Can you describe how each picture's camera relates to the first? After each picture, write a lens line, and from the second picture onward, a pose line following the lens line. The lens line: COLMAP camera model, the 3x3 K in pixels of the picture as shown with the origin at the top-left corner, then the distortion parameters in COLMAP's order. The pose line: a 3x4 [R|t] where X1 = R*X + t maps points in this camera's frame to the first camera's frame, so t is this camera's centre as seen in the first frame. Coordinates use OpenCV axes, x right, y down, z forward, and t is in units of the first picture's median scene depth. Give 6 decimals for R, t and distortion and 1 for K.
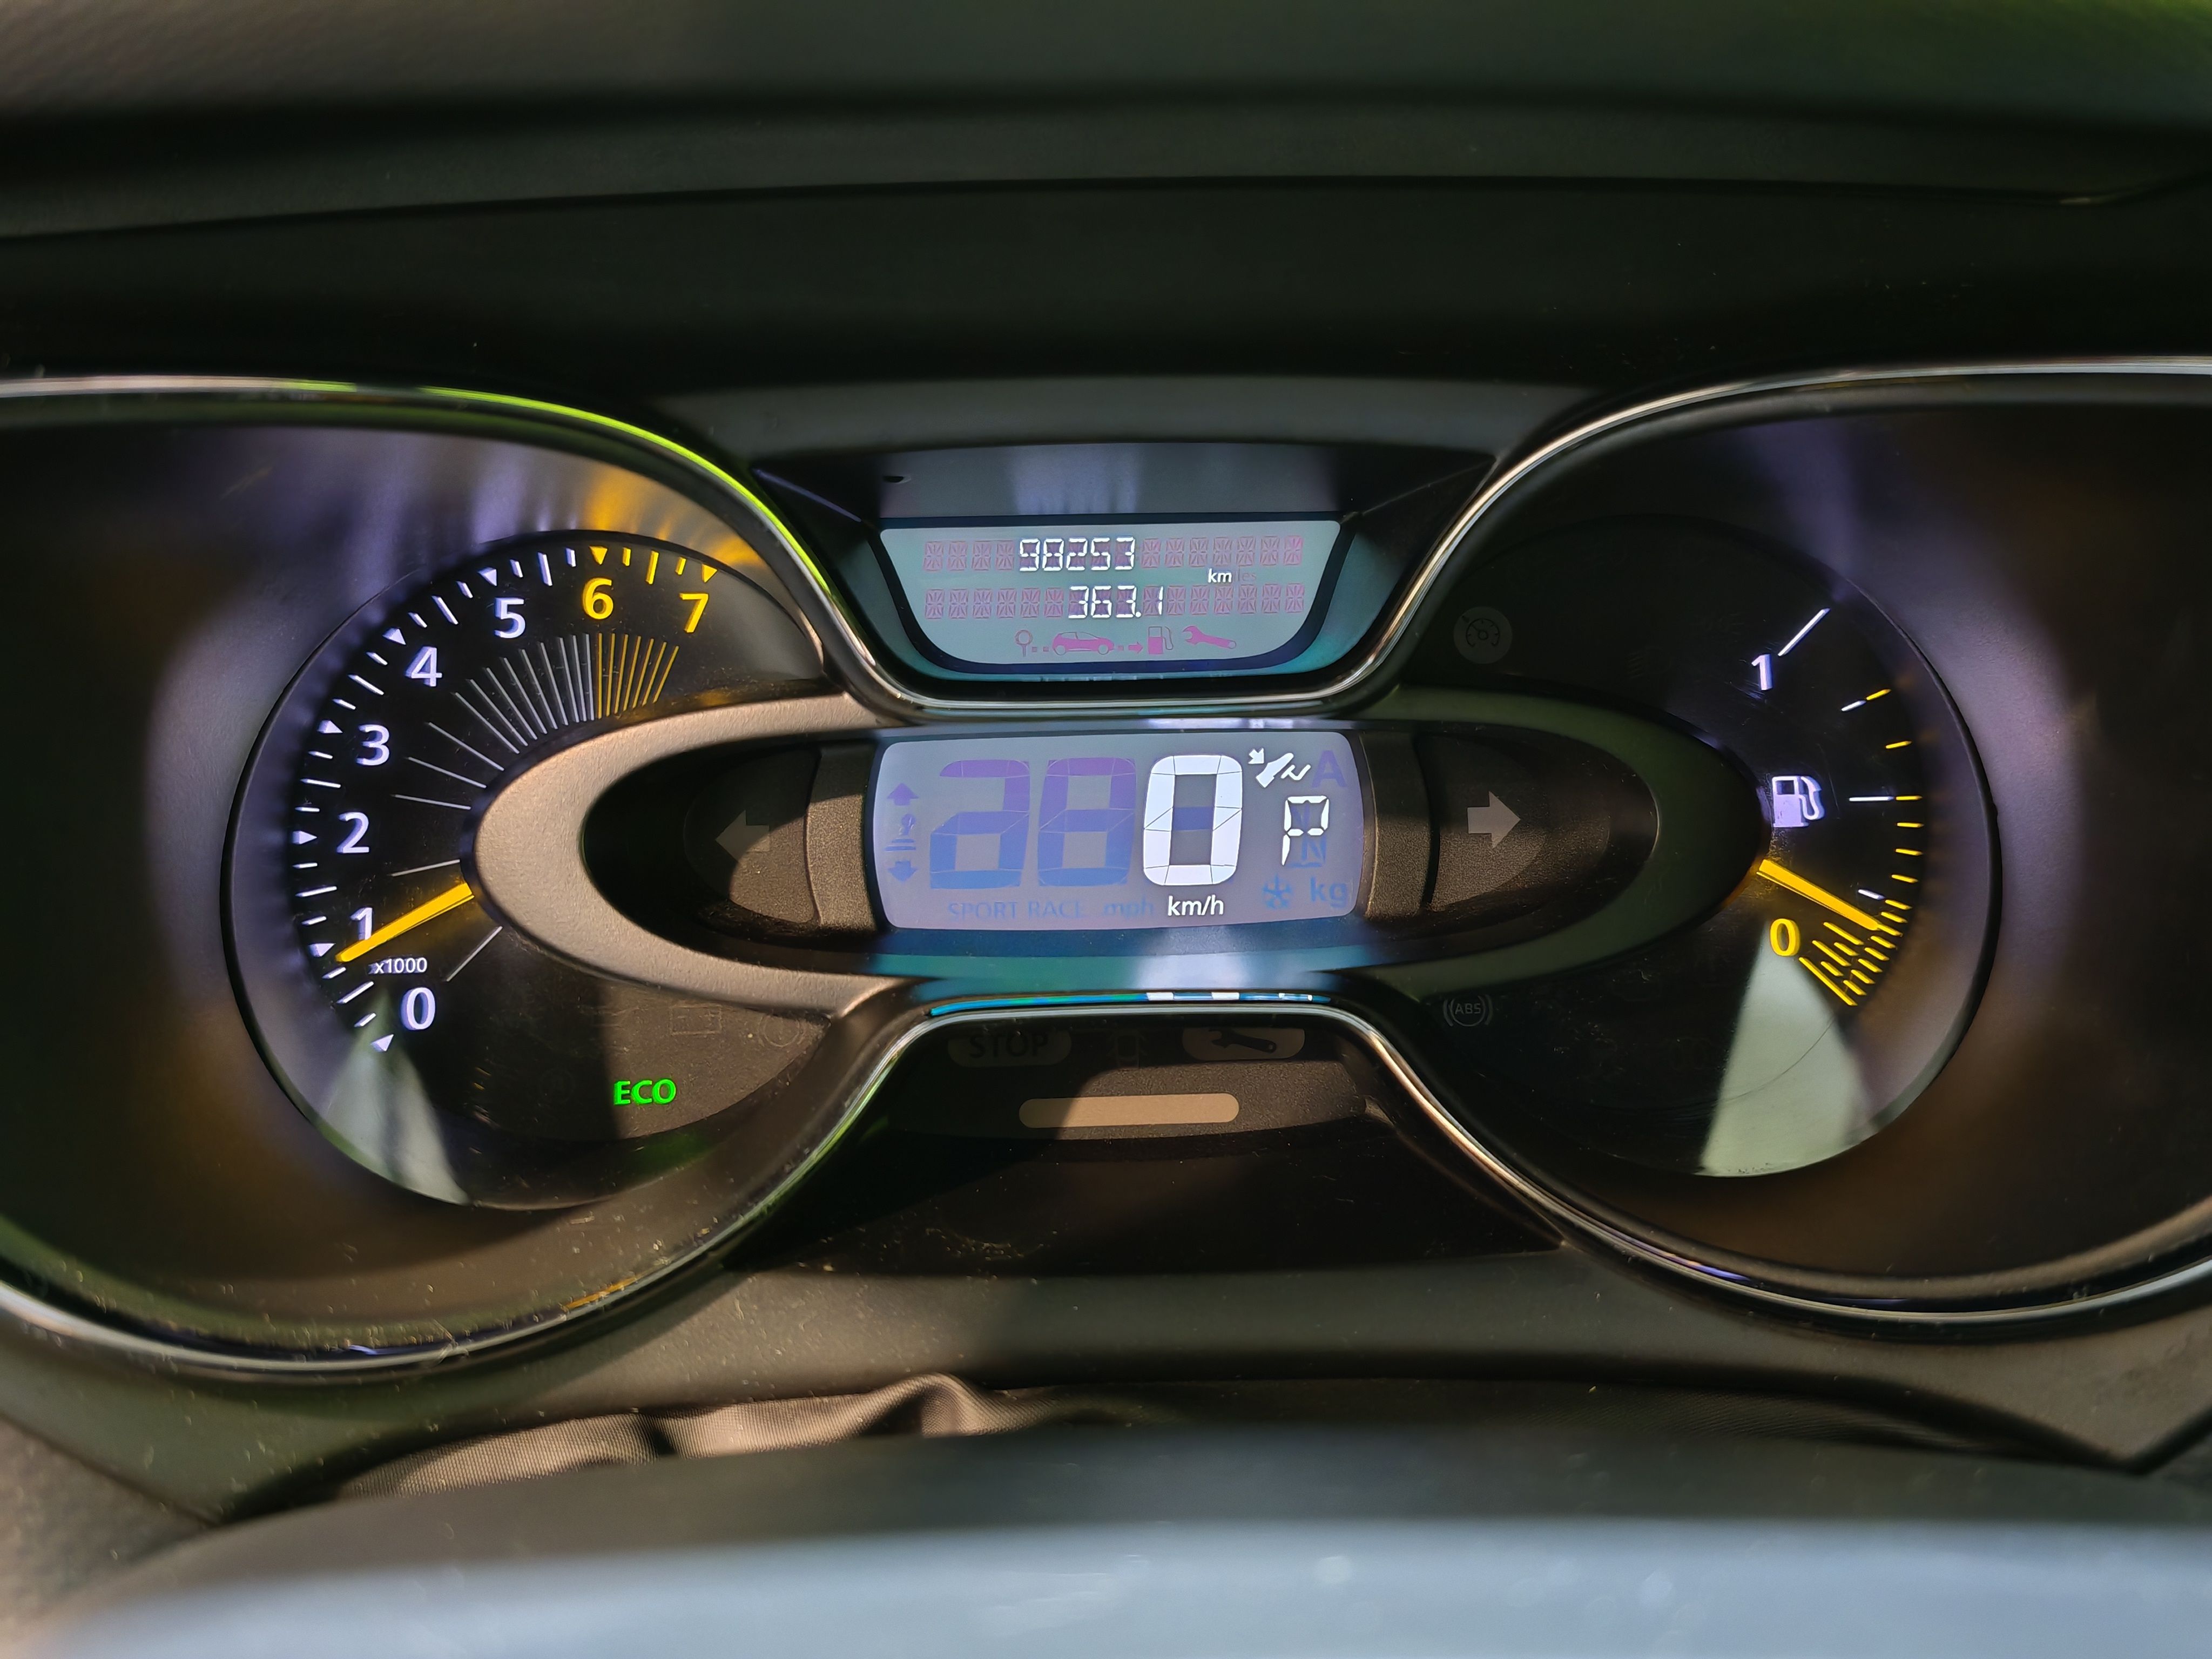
lens RADIAL K [[1847.3, 0, 1121.9], [0, 1847.3, 839.3], [0, 0, 1]] dist [0.085402, -0.118687]
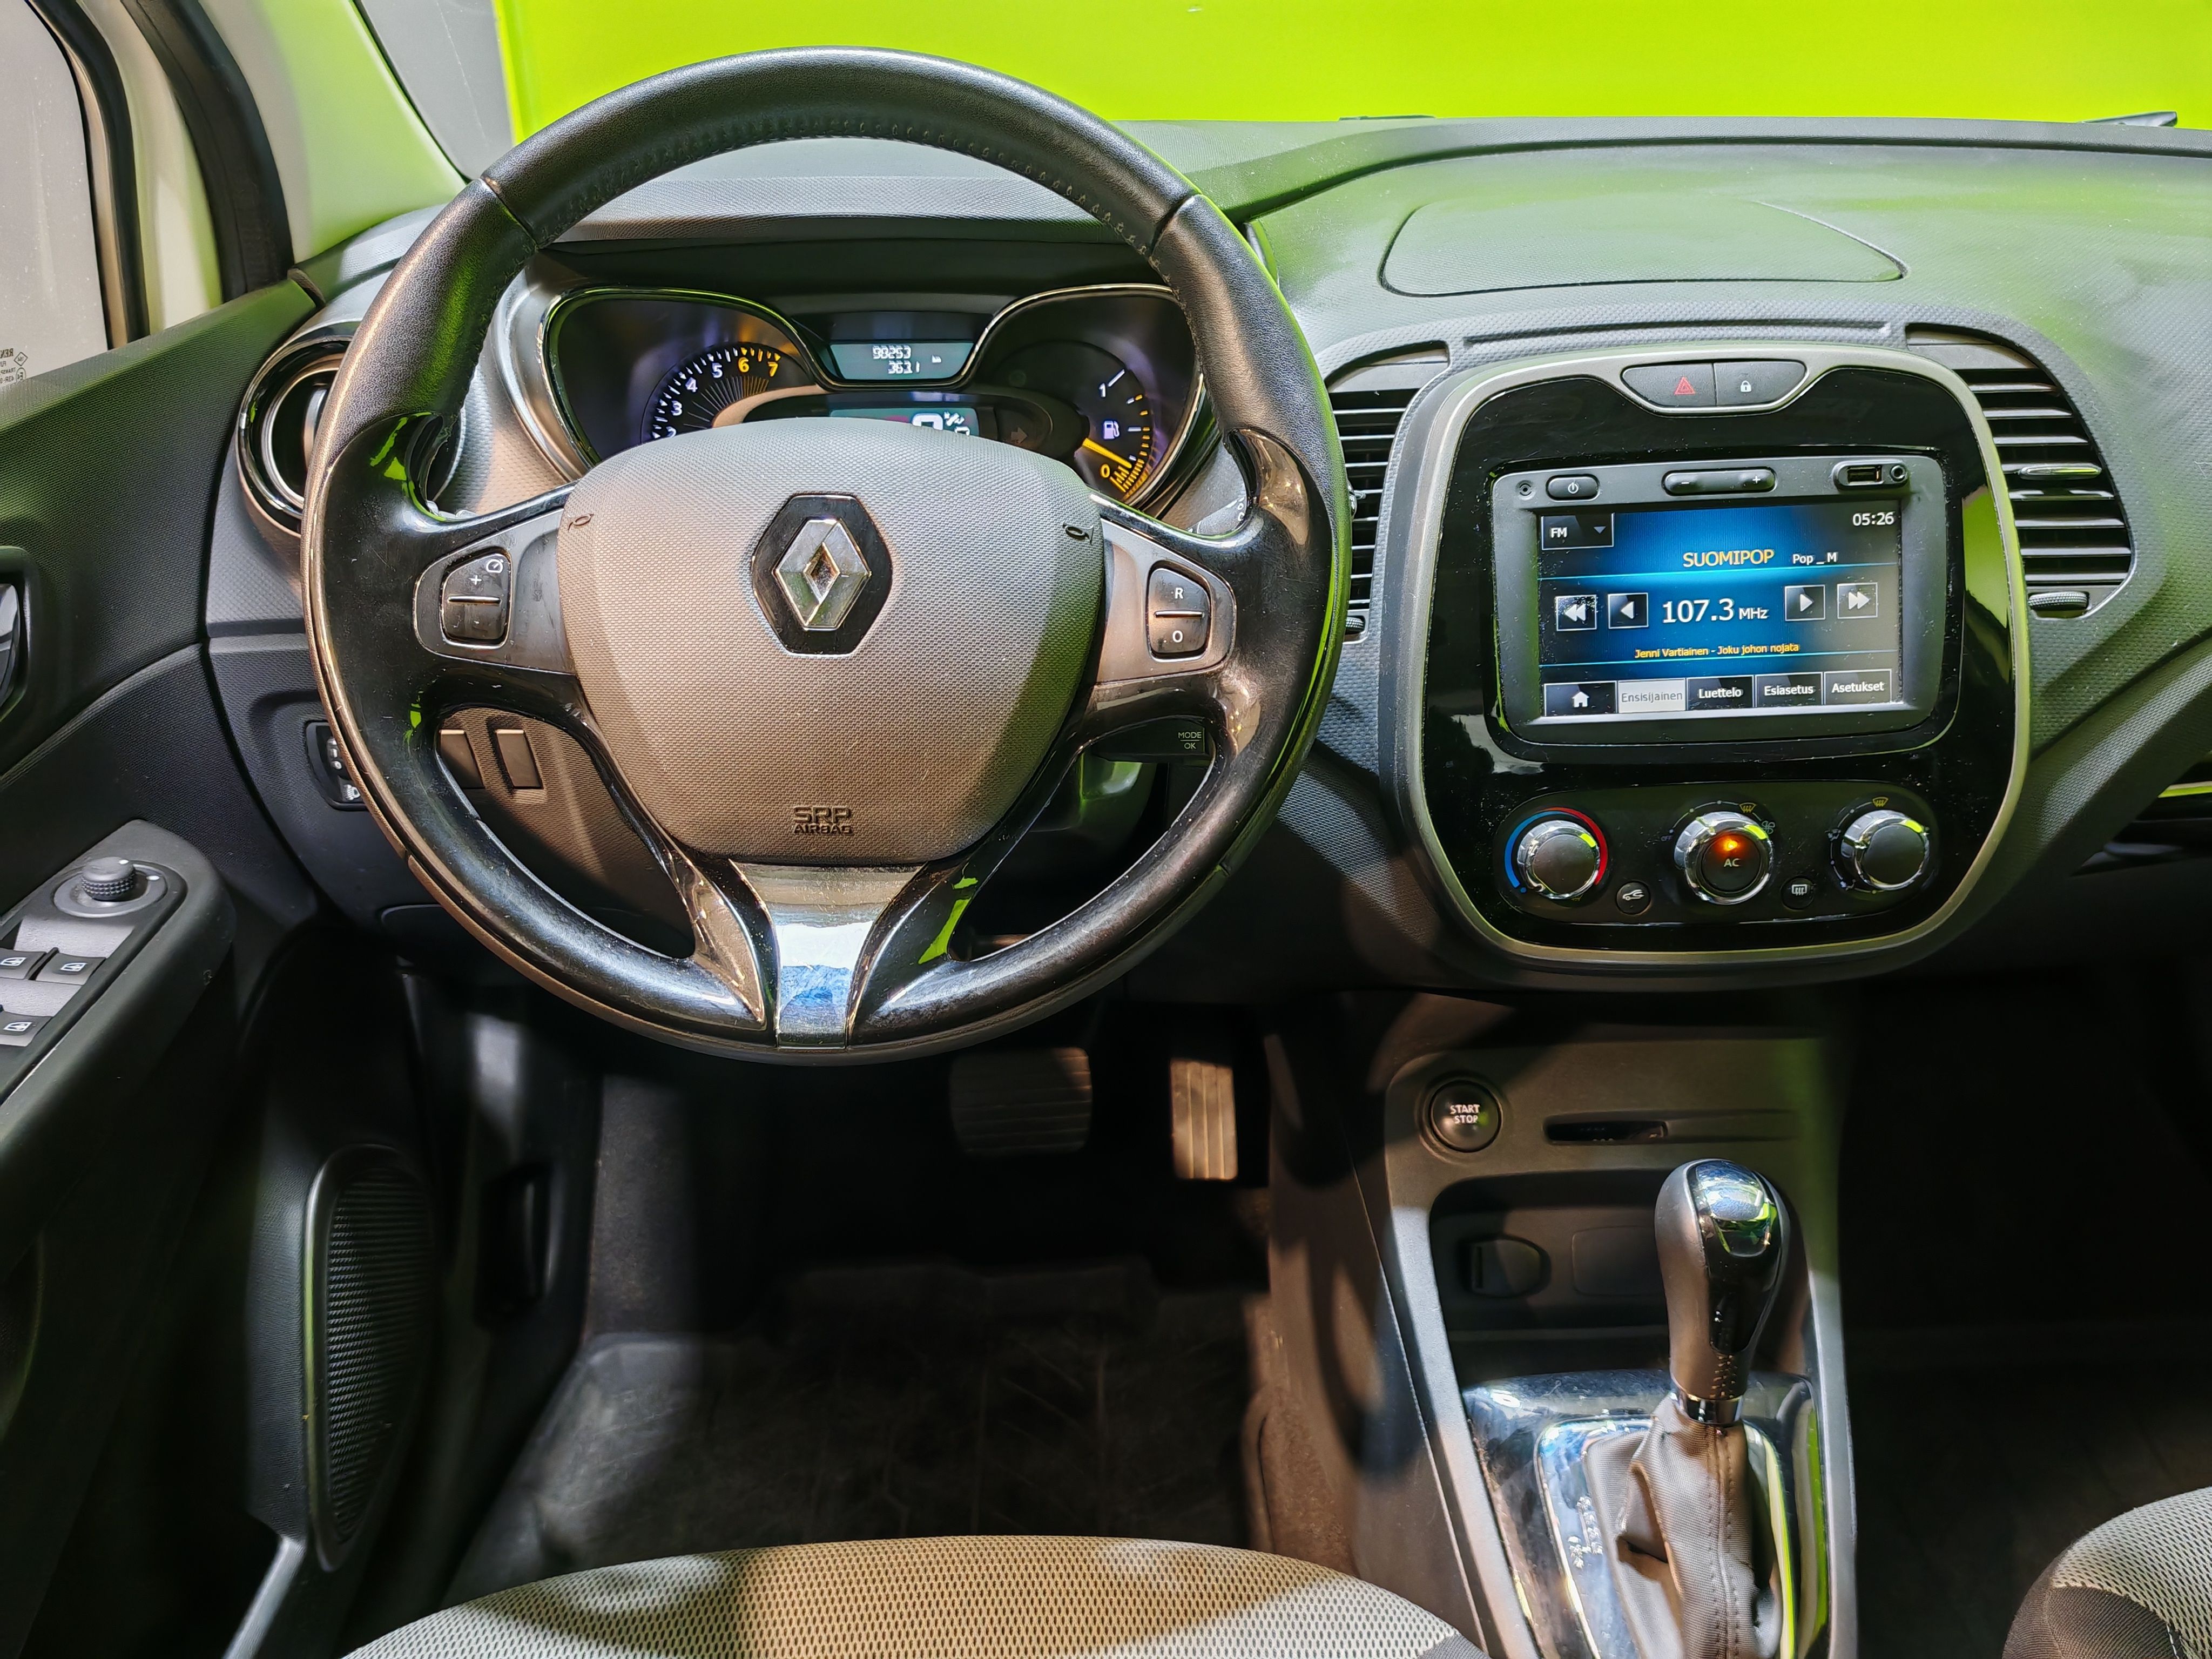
lens RADIAL K [[1847.3, 0, 1120.9], [0, 1847.3, 822.7], [0, 0, 1]] dist [0.085402, -0.118687]
pose [[0.999924, 0.005240, -0.011116, 0.422651], [-0.005275, 0.999981, -0.003103, 0.684605], [0.011100, 0.003162, 0.999933, -2.268301]]
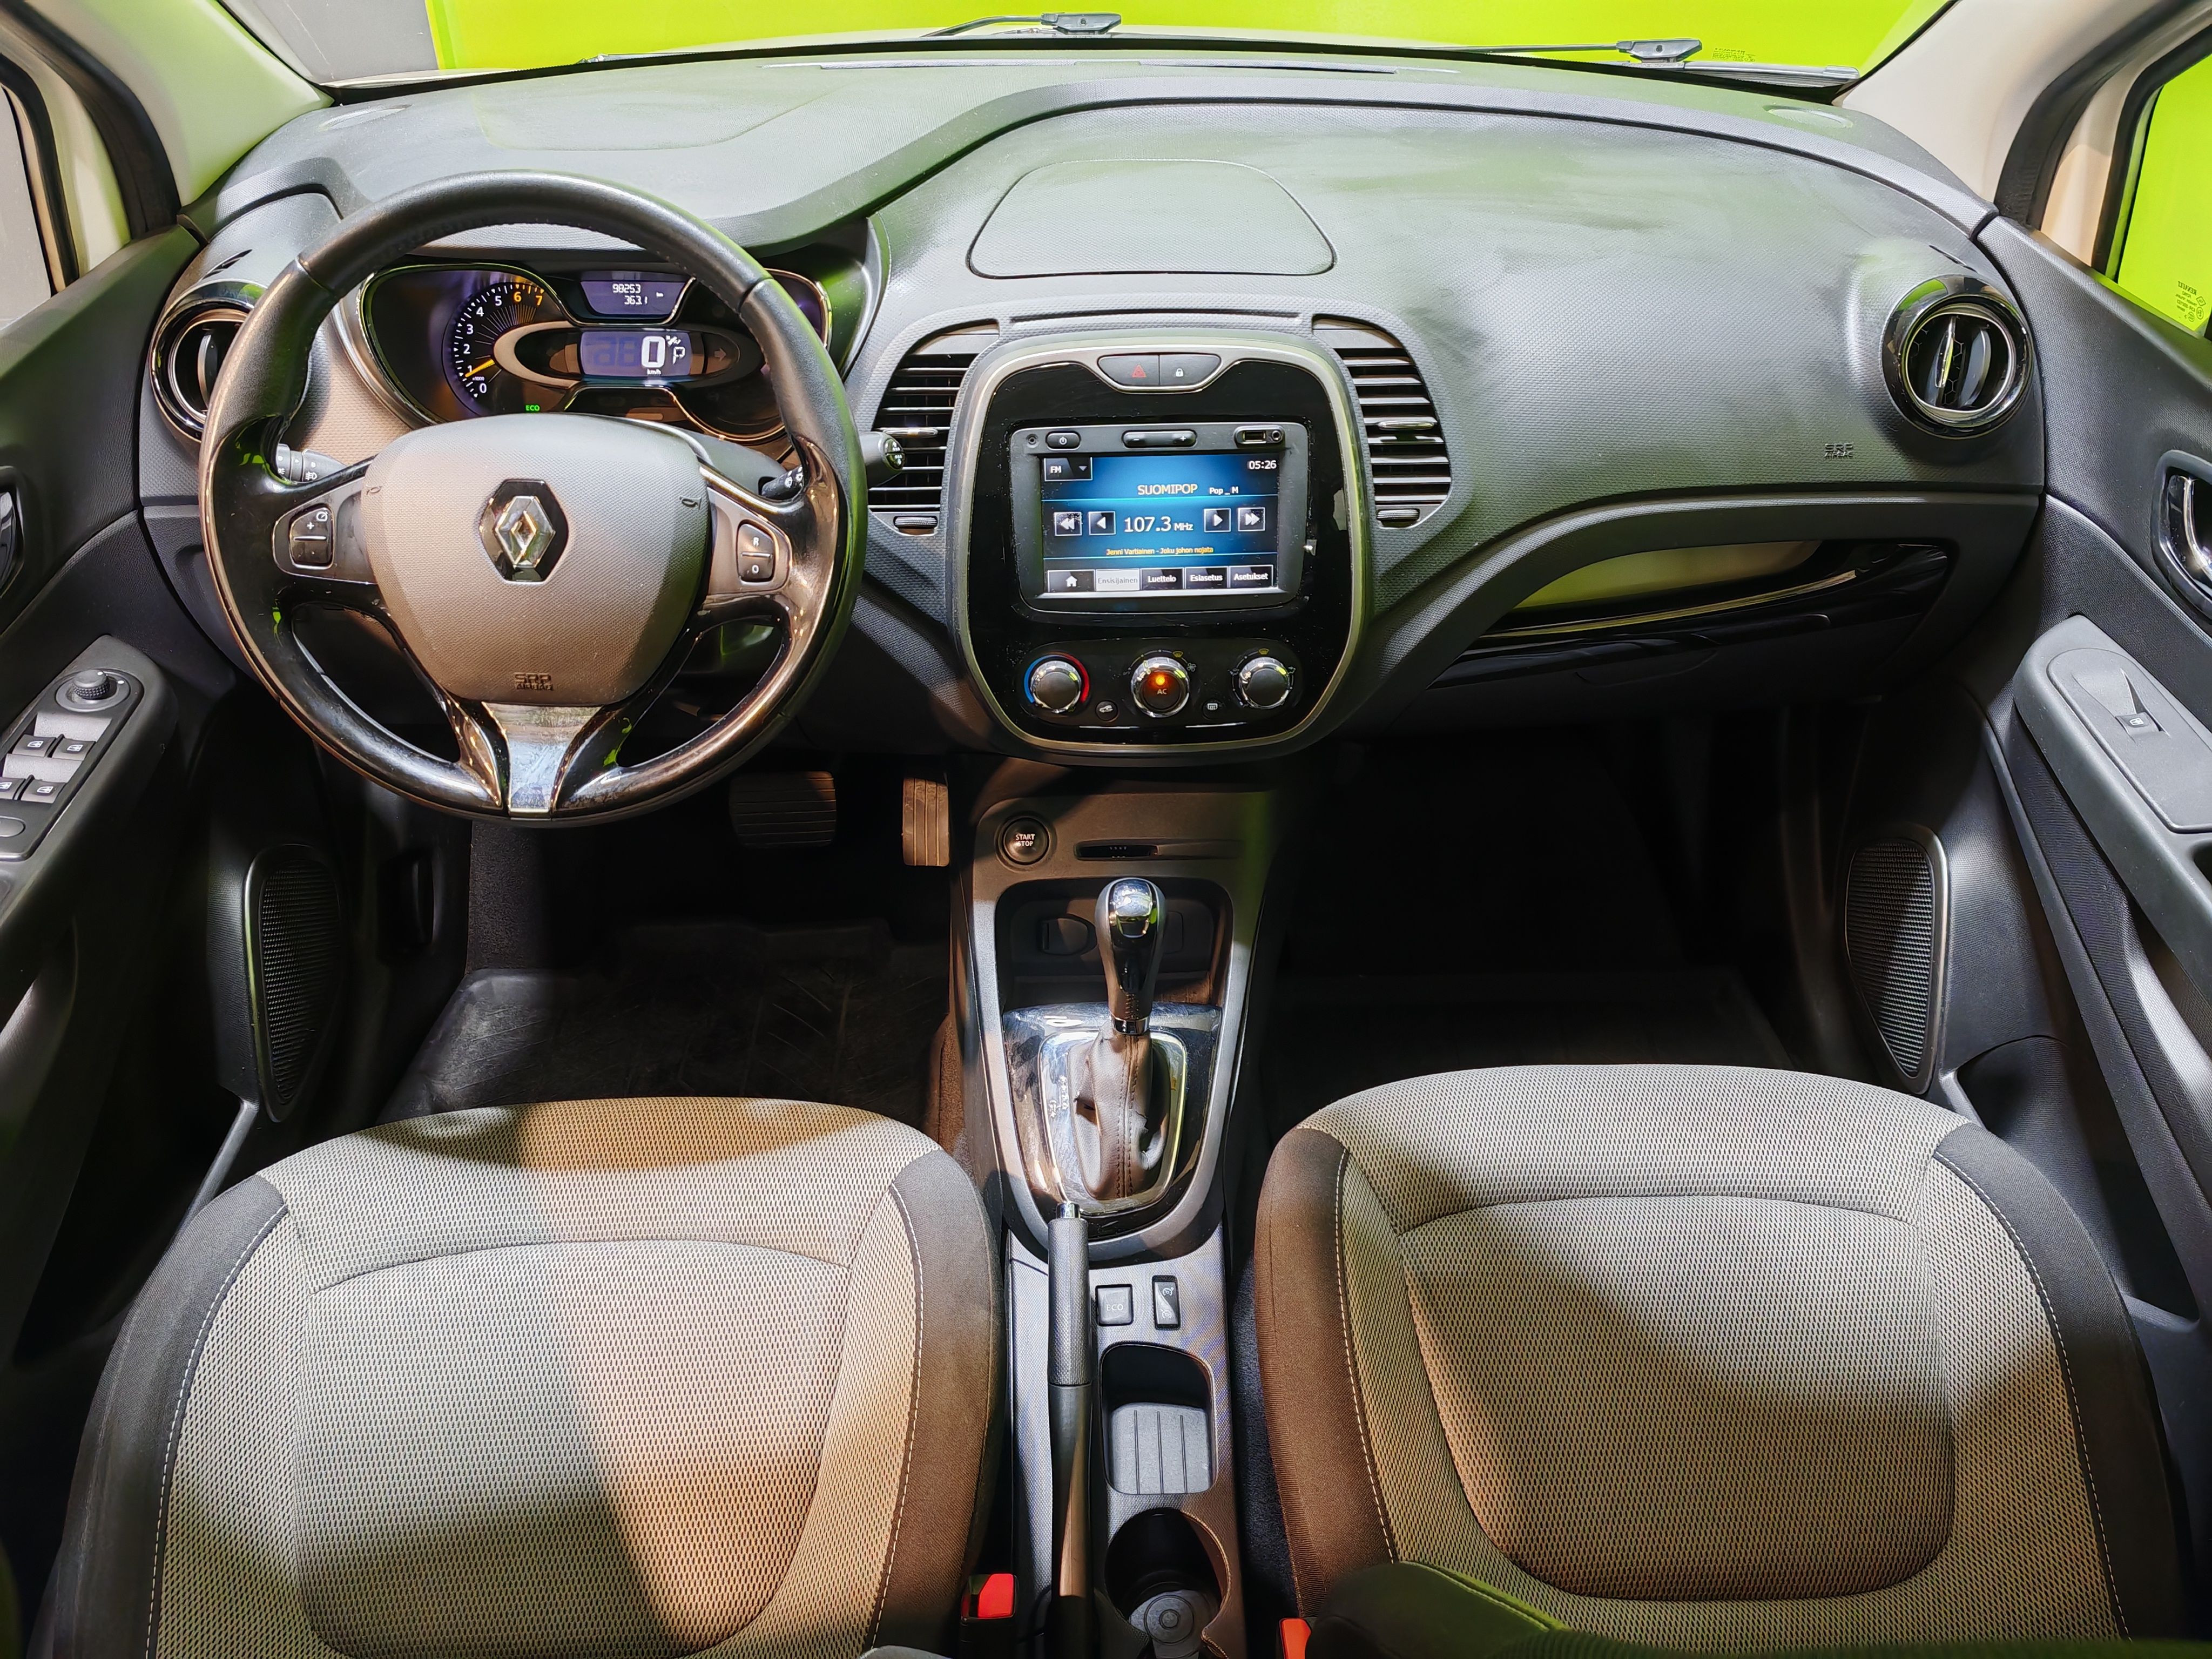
lens RADIAL K [[1847.3, 0, 1151.1], [0, 1847.3, 838.8], [0, 0, 1]] dist [0.085402, -0.118687]
pose [[0.999561, 0.020091, 0.021778, 1.182784], [-0.024023, 0.979751, 0.198774, 0.219823], [-0.017343, -0.199210, 0.979803, -3.735010]]
